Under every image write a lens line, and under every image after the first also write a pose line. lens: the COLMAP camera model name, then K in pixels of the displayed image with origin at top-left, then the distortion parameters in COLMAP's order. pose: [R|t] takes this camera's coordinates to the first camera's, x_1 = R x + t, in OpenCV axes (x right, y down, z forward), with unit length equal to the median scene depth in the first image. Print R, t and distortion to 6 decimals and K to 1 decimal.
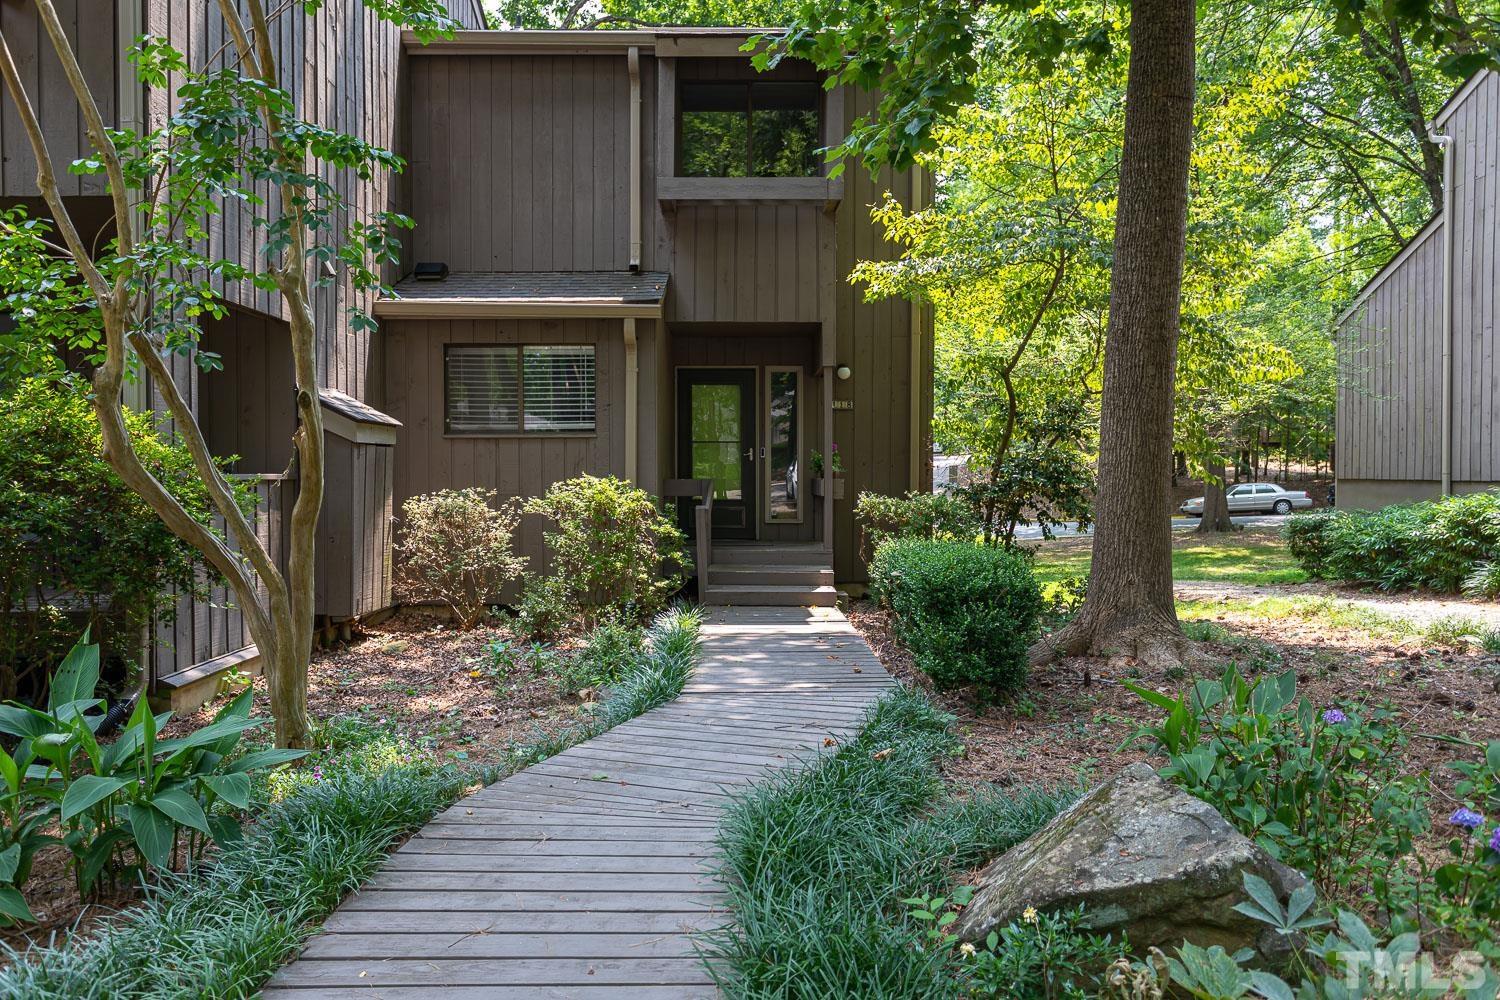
lens RADIAL K [[890.5, 0, 710.8], [0, 890.5, 488.8], [0, 0, 1]] dist [-0.000260, -0.000520]
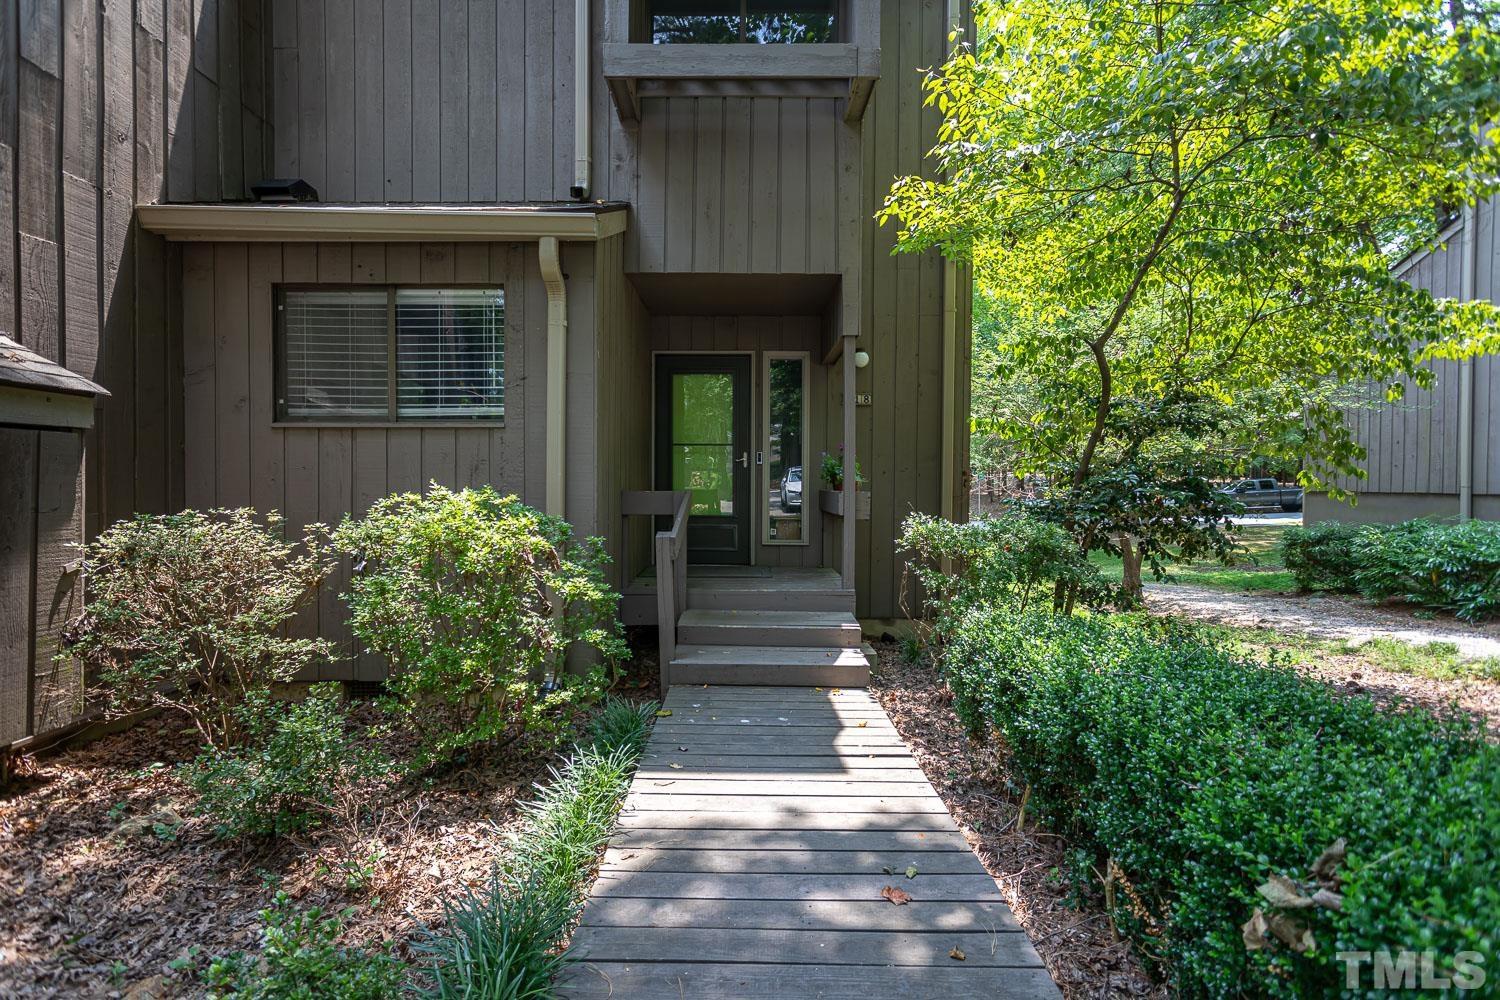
lens RADIAL K [[707.0, 0, 749.6], [0, 707.0, 495.5], [0, 0, 1]] dist [0.002965, 0.000216]
pose [[0.999174, 0.003607, 0.040479, 0.029803], [-0.003591, 0.999993, -0.000459, -0.008028], [-0.040480, 0.000313, 0.999180, 0.456831]]
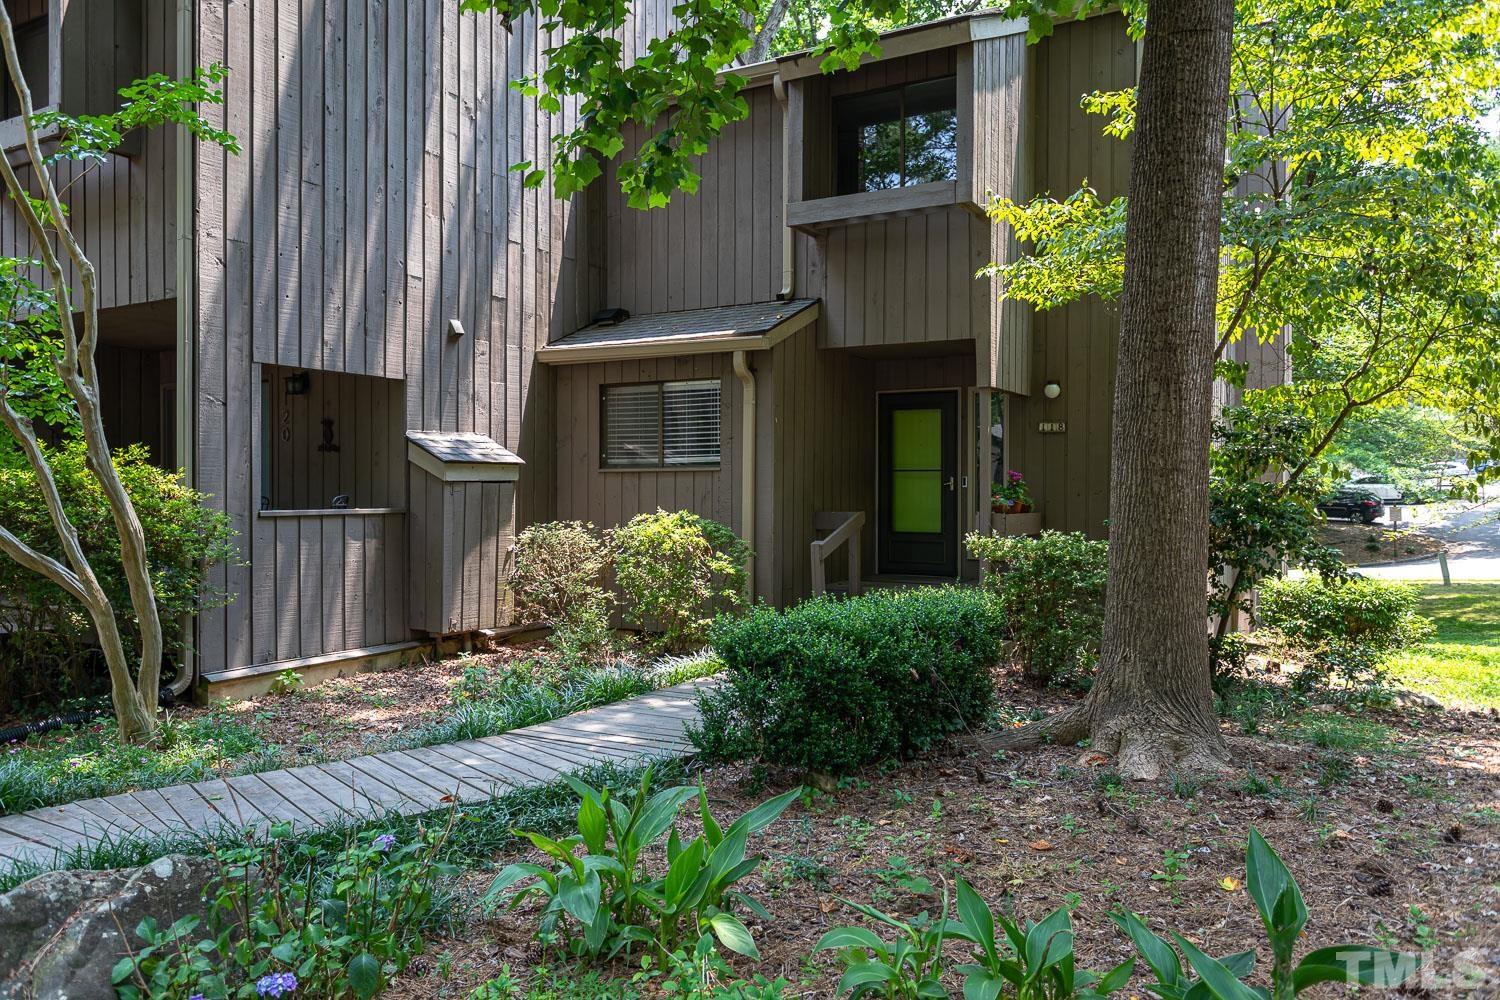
lens RADIAL K [[905.0, 0, 750.0], [0, 905.0, 500.0], [0, 0, 1]] dist [0.000196, 0.000217]
pose [[0.904826, 0.004291, -0.425760, 0.325456], [-0.008859, 0.999922, -0.008749, -0.015294], [0.425690, 0.011688, 0.904794, 0.086506]]
